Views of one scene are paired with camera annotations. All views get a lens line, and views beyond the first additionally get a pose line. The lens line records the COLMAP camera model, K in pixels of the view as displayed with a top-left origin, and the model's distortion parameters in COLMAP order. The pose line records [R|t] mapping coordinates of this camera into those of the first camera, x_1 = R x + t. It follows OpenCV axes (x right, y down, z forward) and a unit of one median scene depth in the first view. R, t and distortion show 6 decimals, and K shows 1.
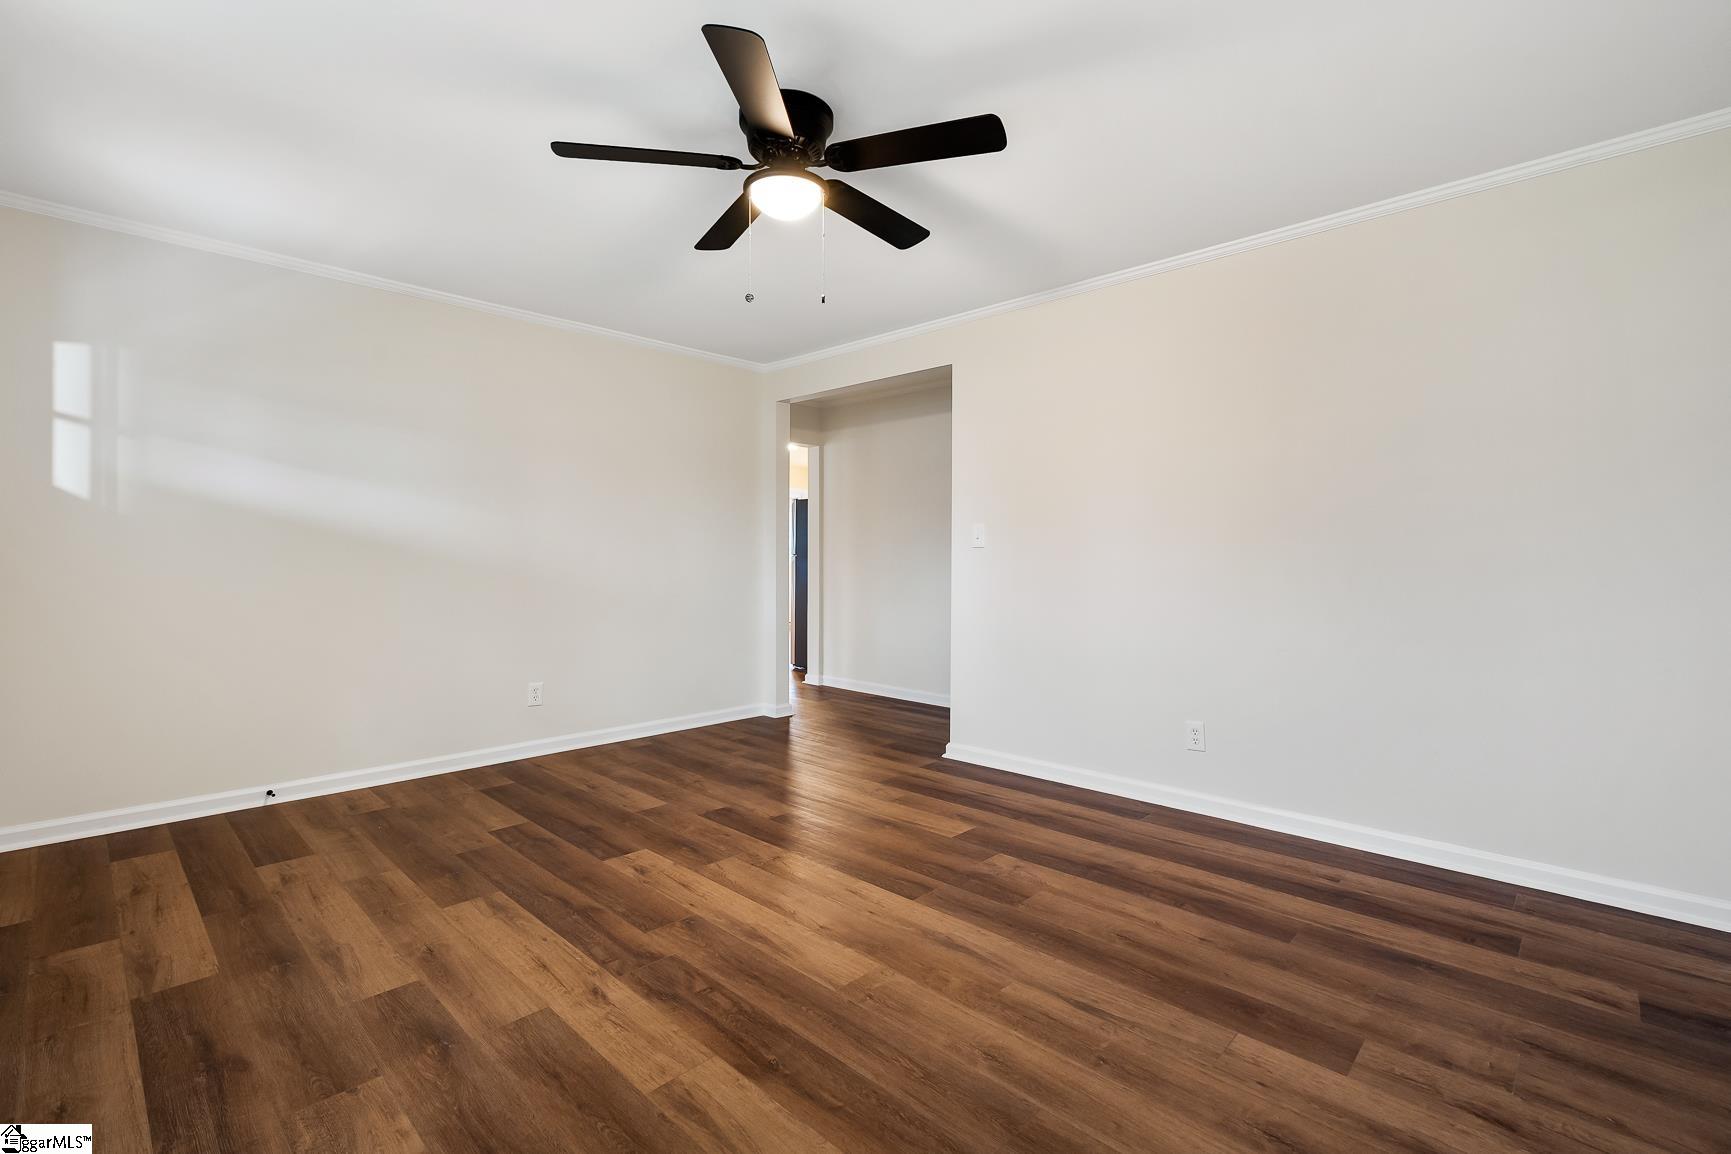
lens RADIAL K [[777.3, 0, 870.4], [0, 777.3, 564.0], [0, 0, 1]] dist [-0.011231, 0.001743]
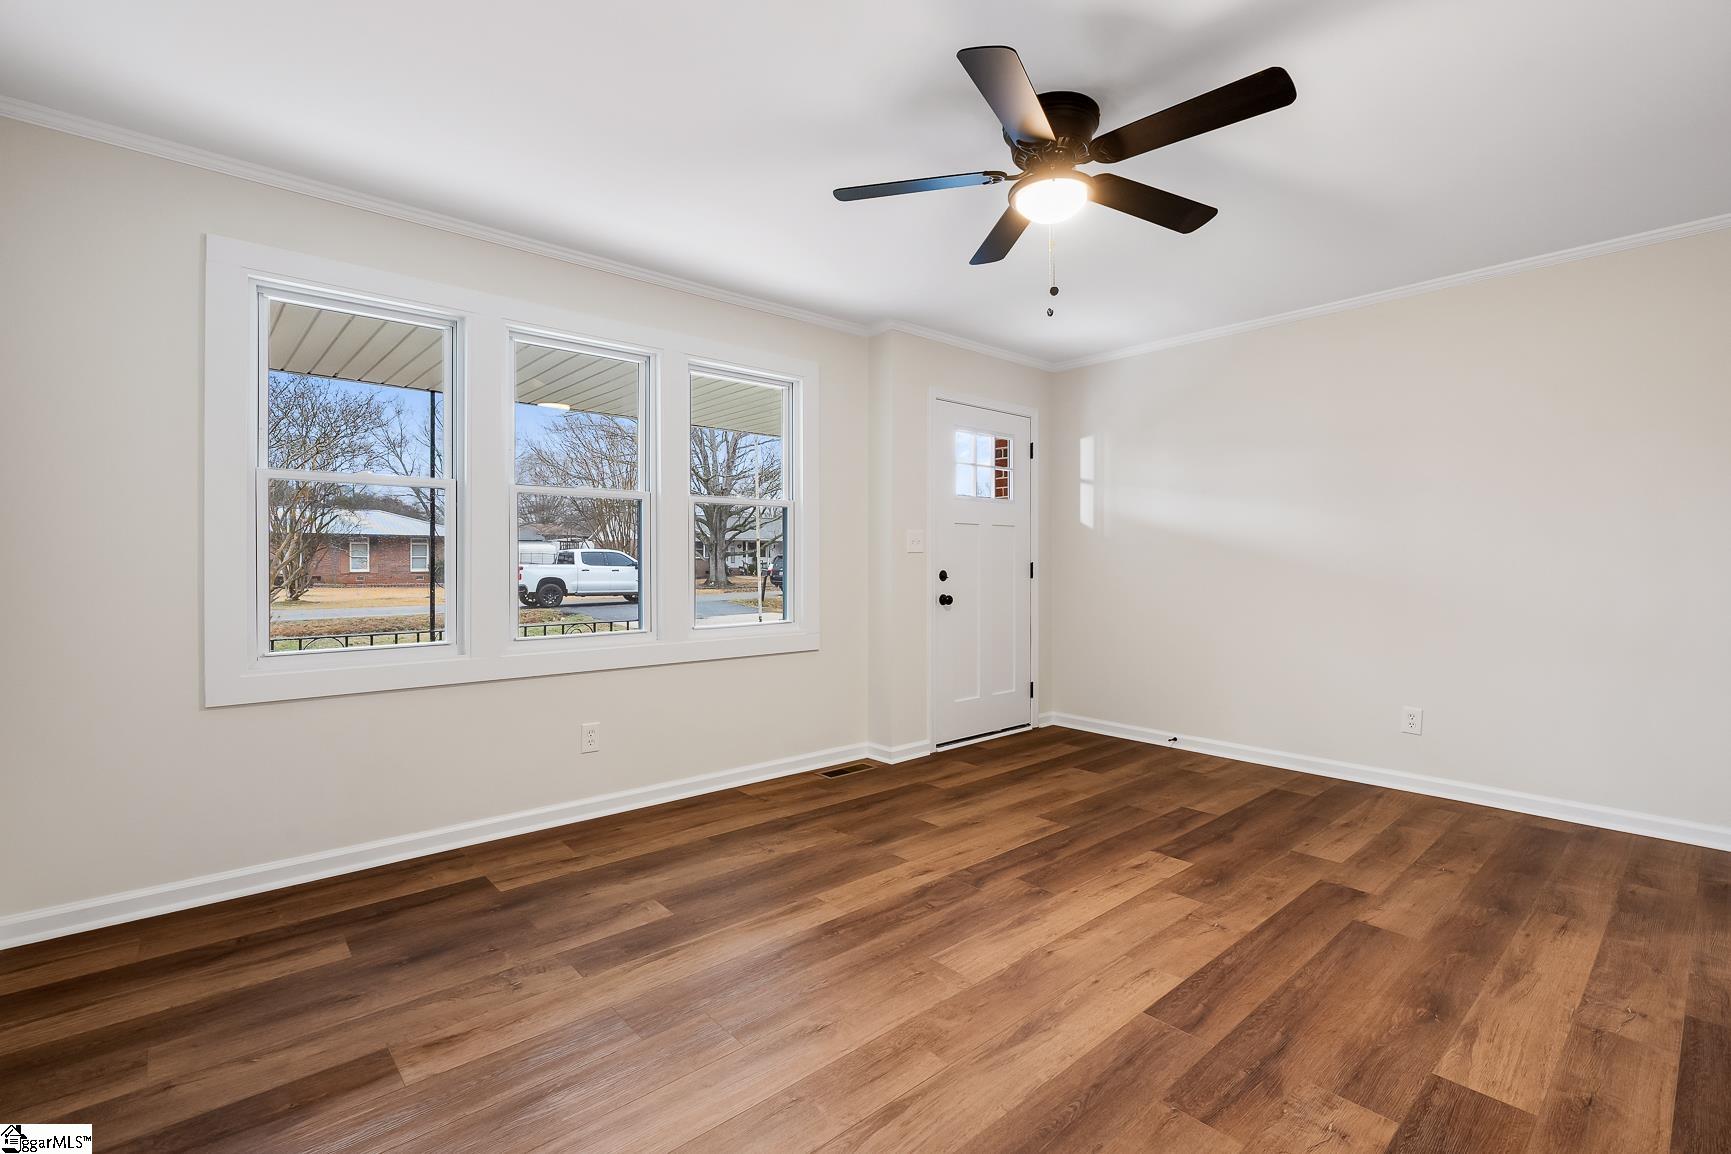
lens RADIAL K [[777.3, 0, 867.2], [0, 777.3, 566.1], [0, 0, 1]] dist [-0.011231, 0.001743]
pose [[-0.083915, 0.002495, -0.996470, 0.813267], [-0.009187, 0.999952, 0.003277, -0.005391], [0.996431, 0.009430, -0.083888, 0.769259]]
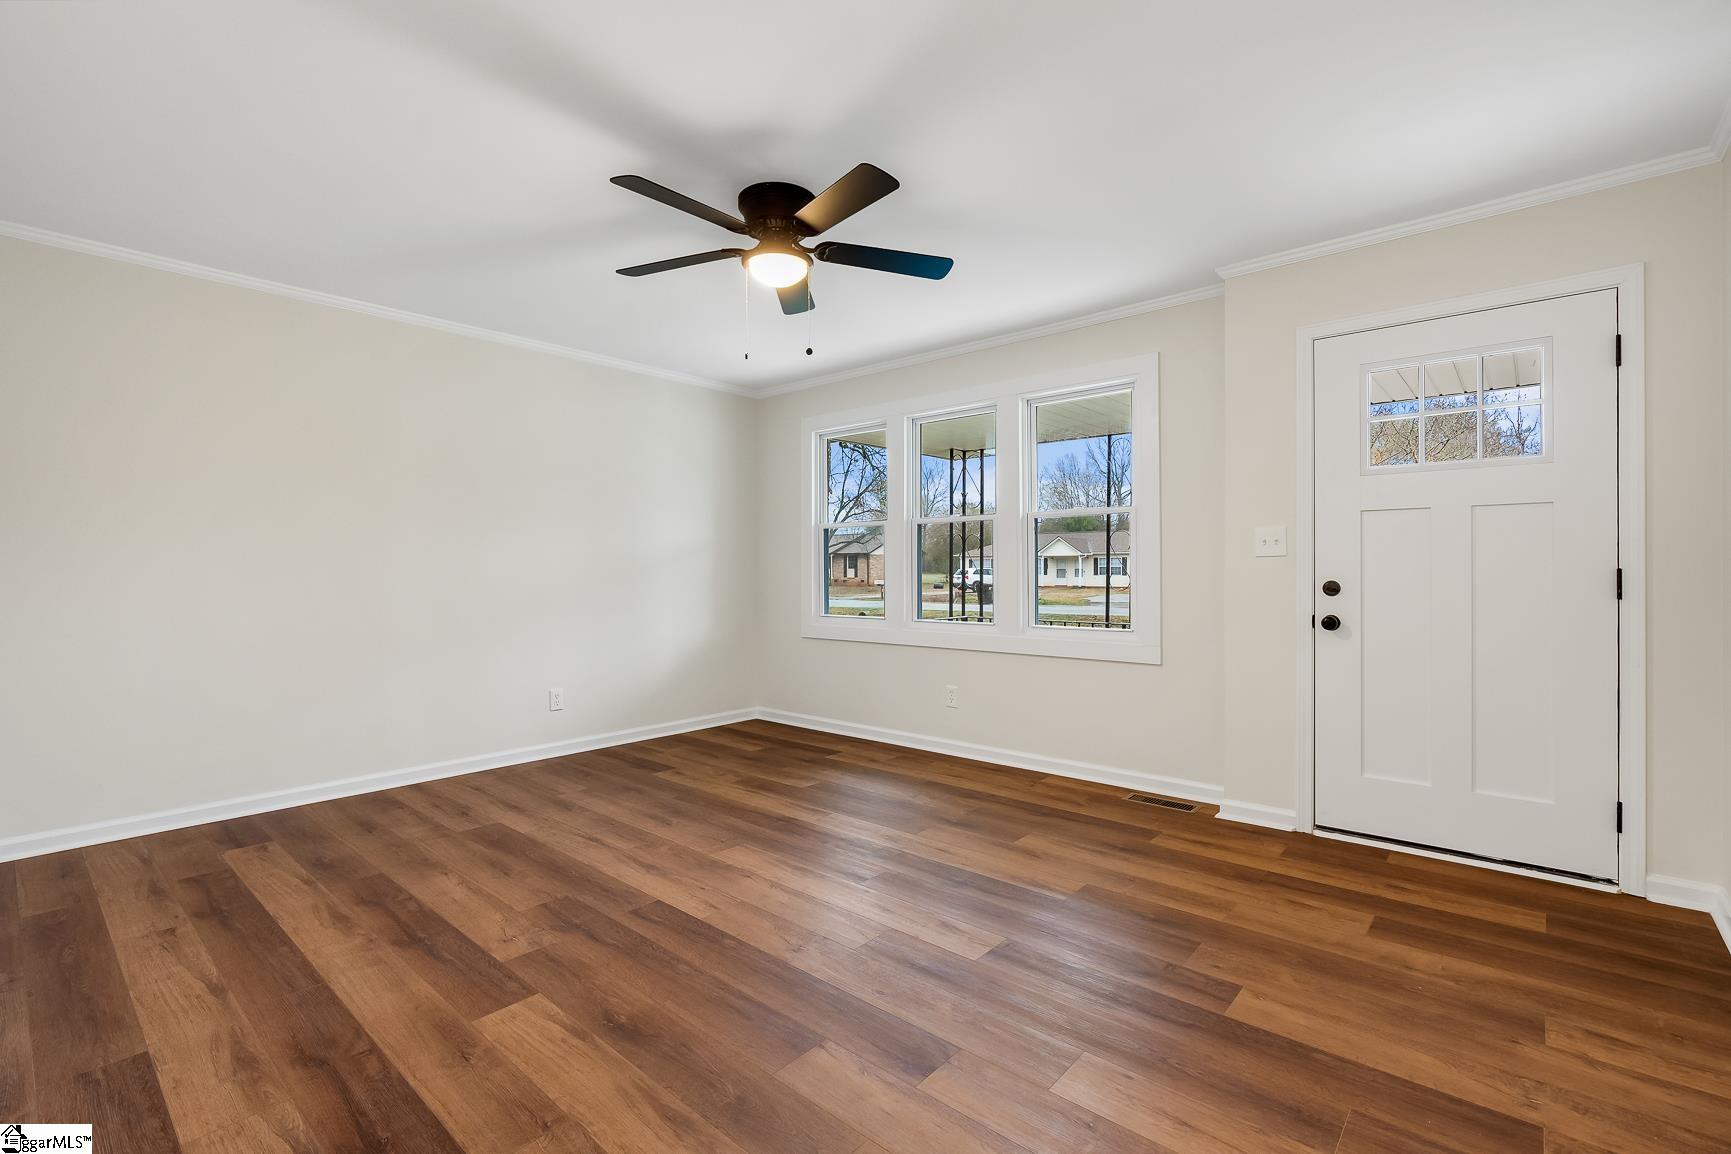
lens RADIAL K [[777.3, 0, 866.4], [0, 777.3, 571.3], [0, 0, 1]] dist [-0.011231, 0.001743]
pose [[-0.999076, -0.000942, -0.042979, -0.175094], [-0.001426, 0.999936, 0.011241, -0.019213], [0.042966, 0.011292, -0.999013, 1.995898]]
